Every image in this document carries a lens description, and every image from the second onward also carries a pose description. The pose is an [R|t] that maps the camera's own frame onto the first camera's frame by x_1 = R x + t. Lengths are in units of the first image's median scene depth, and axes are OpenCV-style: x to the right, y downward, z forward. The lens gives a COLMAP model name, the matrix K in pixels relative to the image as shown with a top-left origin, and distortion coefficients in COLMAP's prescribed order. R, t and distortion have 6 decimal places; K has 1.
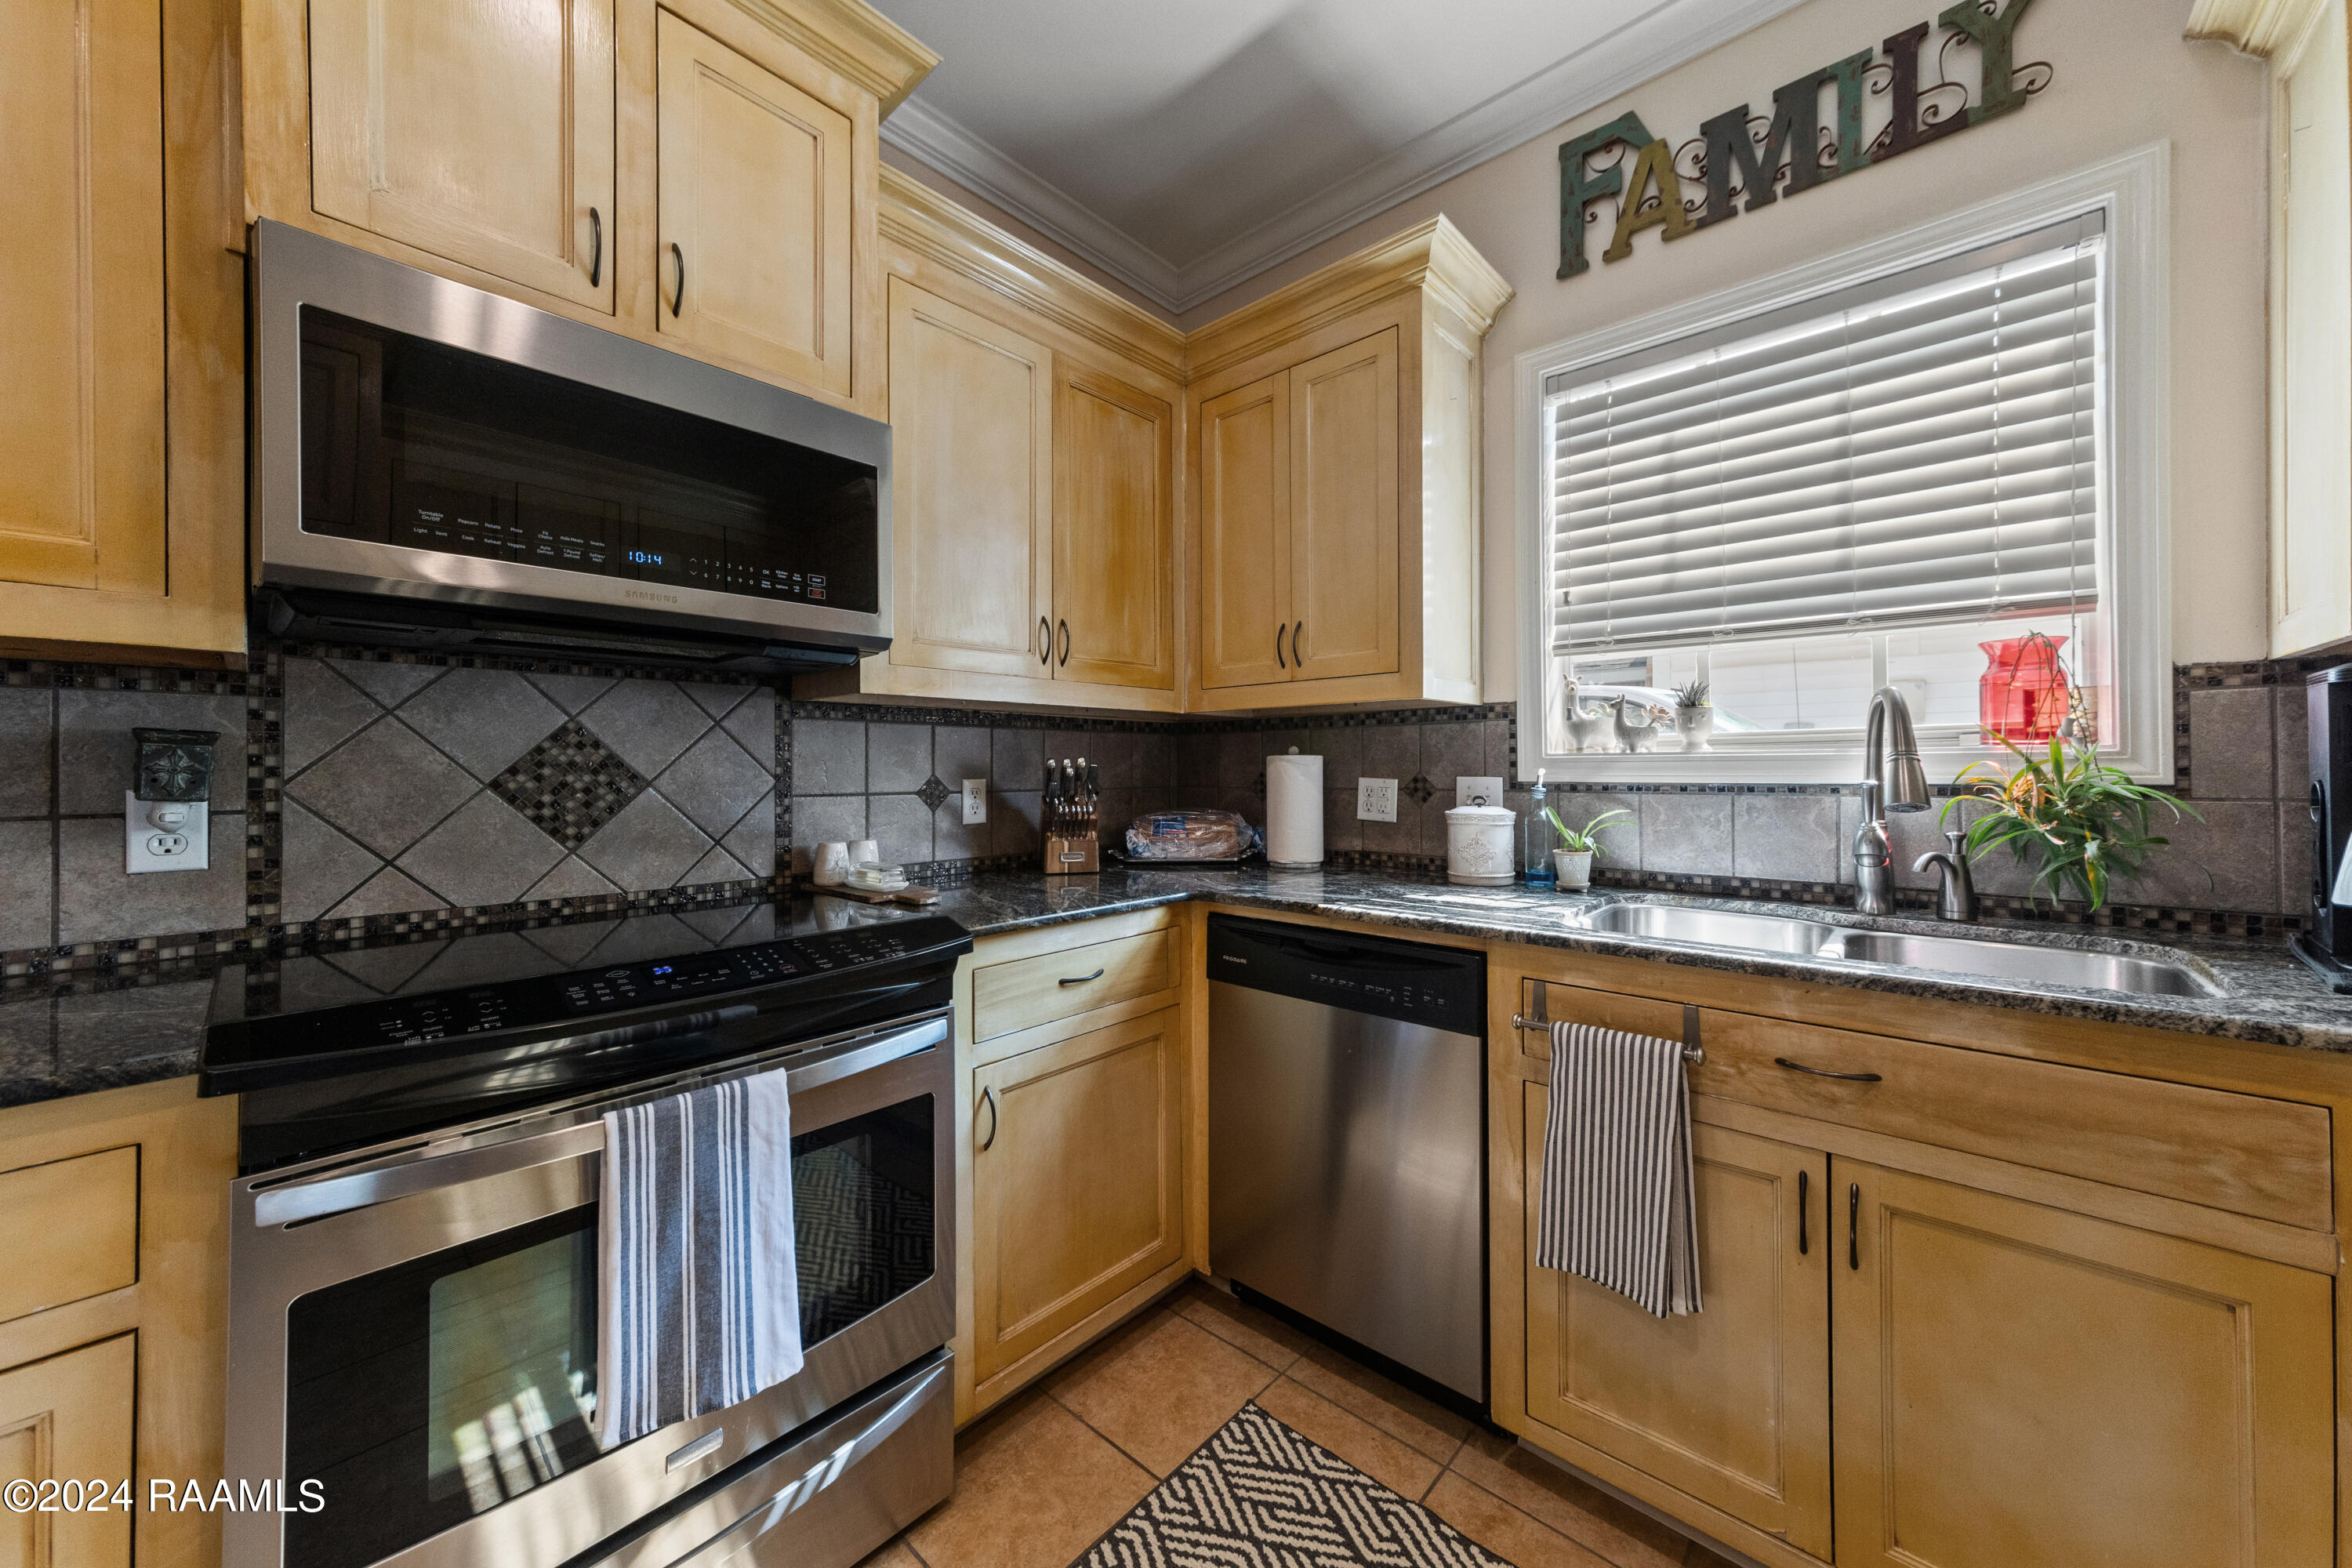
lens RADIAL K [[834.1, 0, 1182.4], [0, 834.1, 775.3], [0, 0, 1]] dist [0.003726, 0.000894]
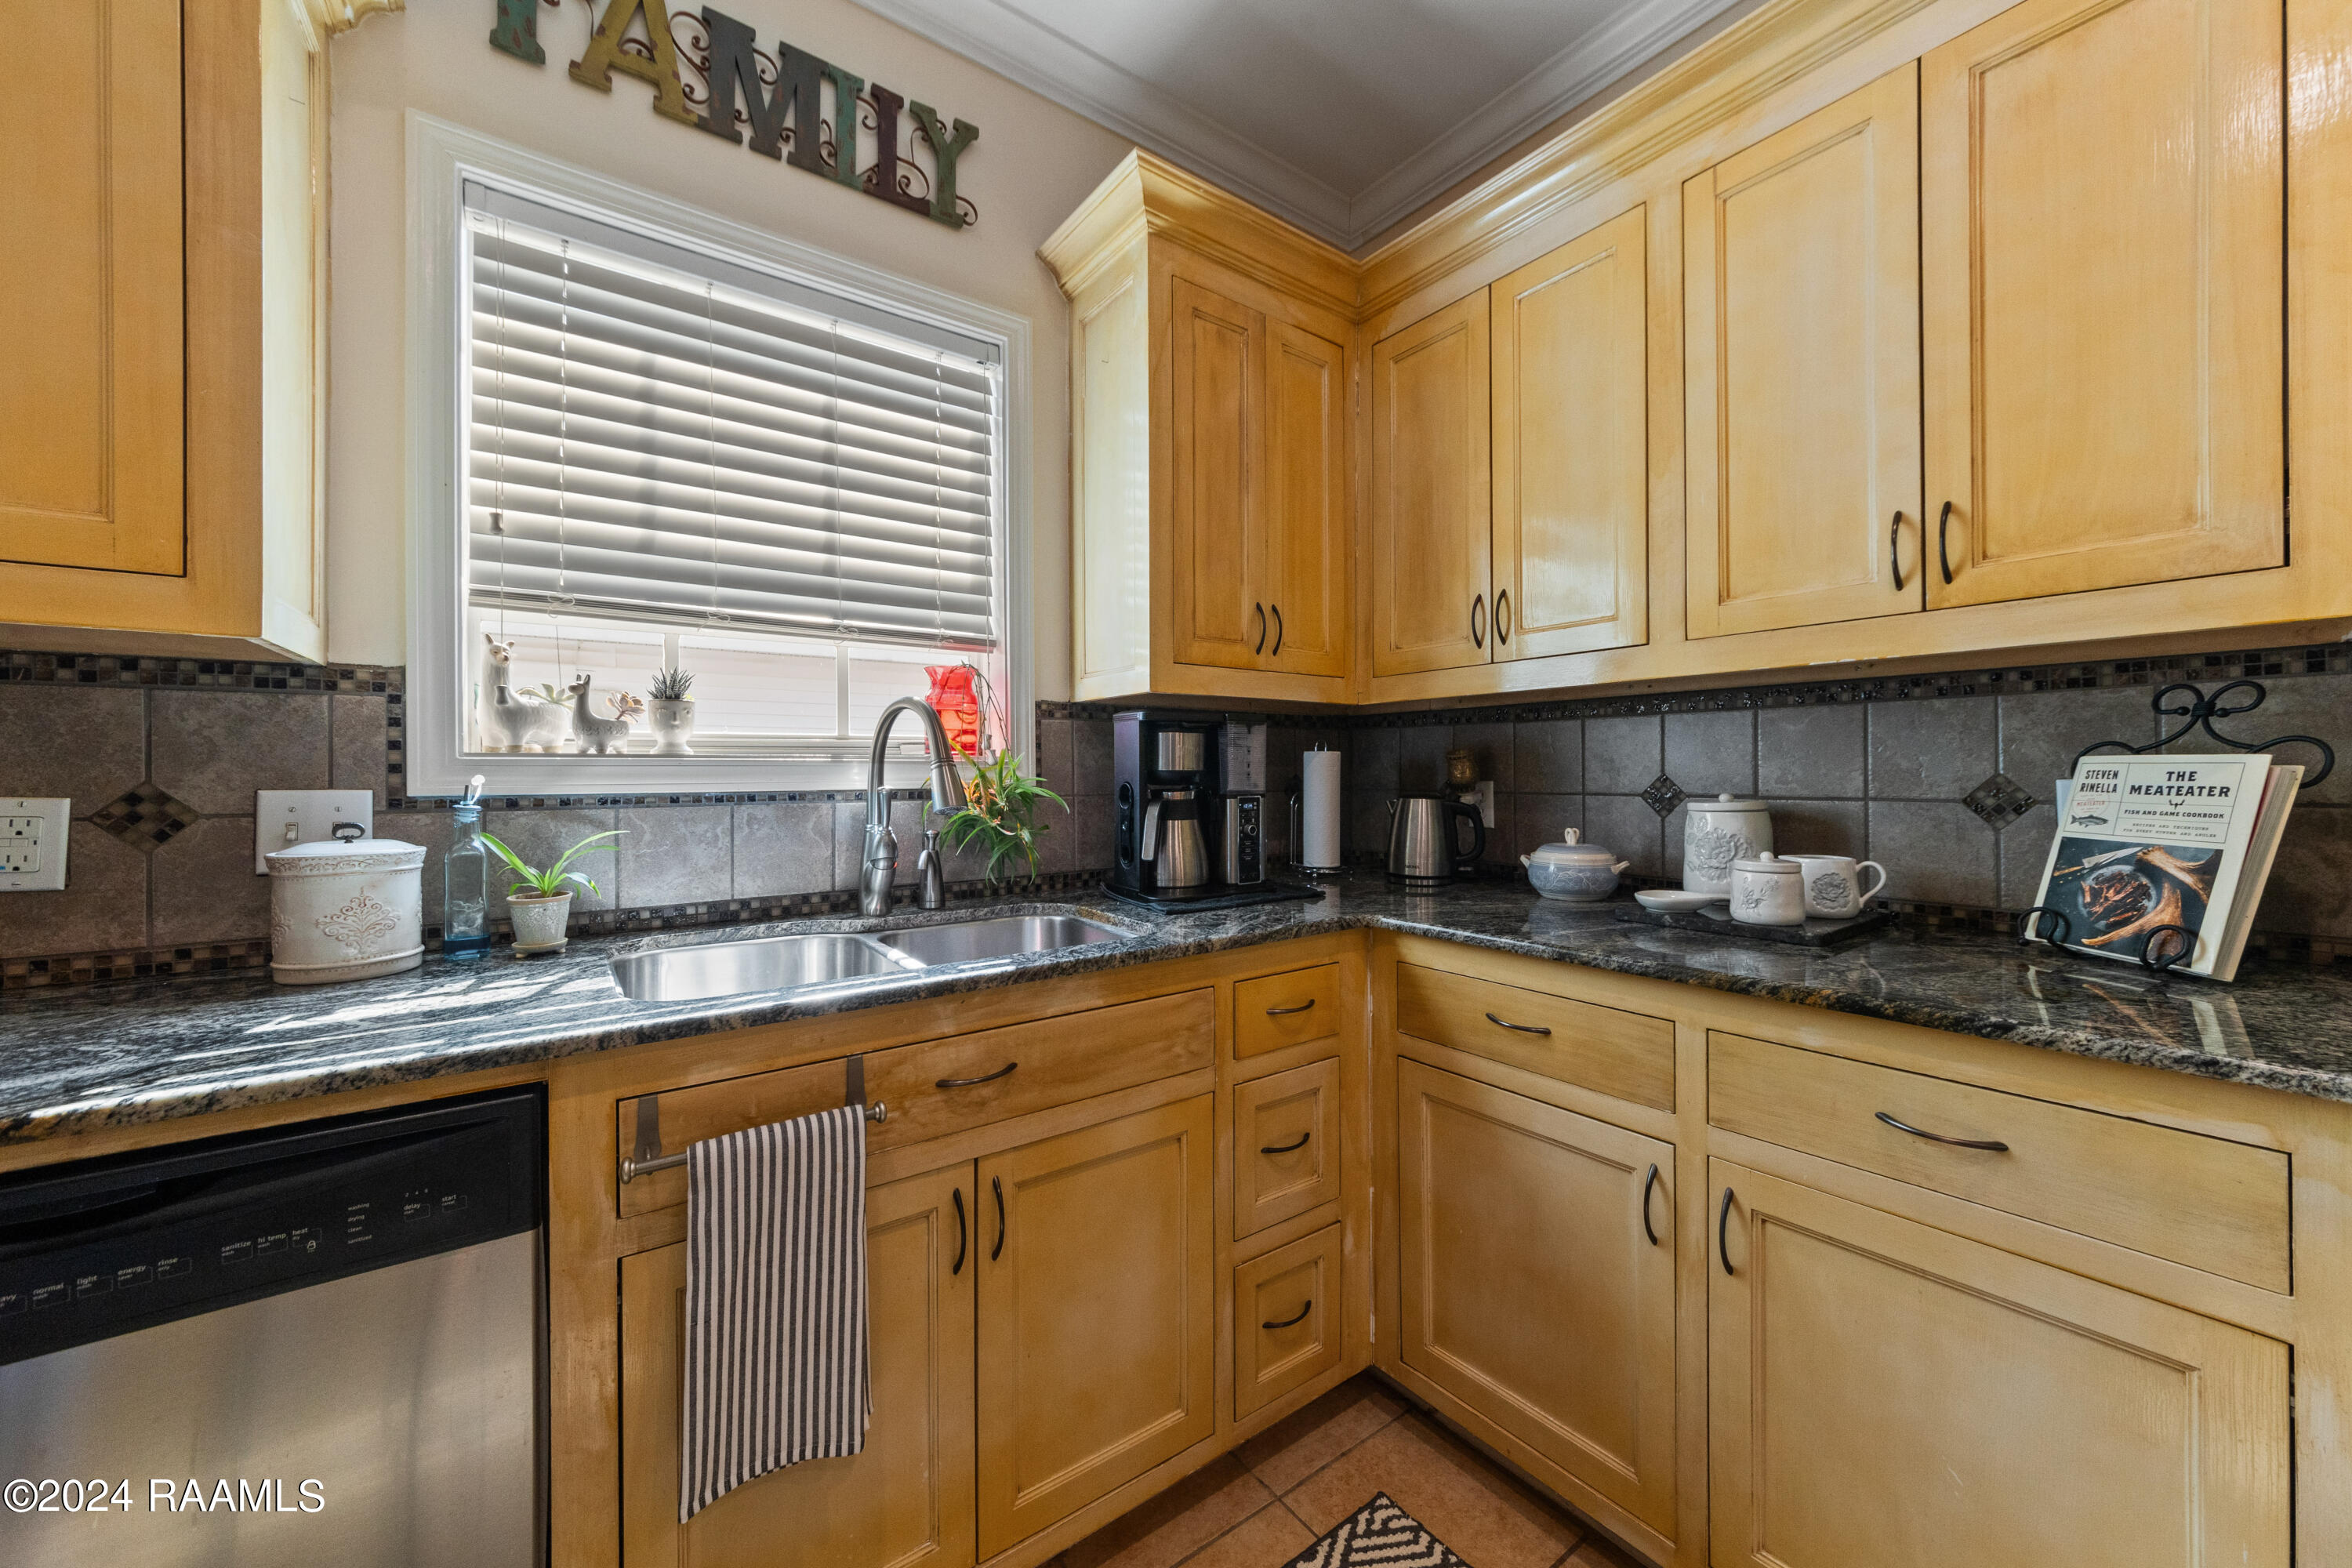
lens RADIAL K [[876.9, 0, 1181.1], [0, 876.9, 768.7], [0, 0, 1]] dist [0.002190, -0.000075]
pose [[0.198411, 0.004819, 0.980107, -0.144319], [0.007826, 0.999948, -0.006501, -0.005148], [-0.980088, 0.008960, 0.198363, 0.366320]]
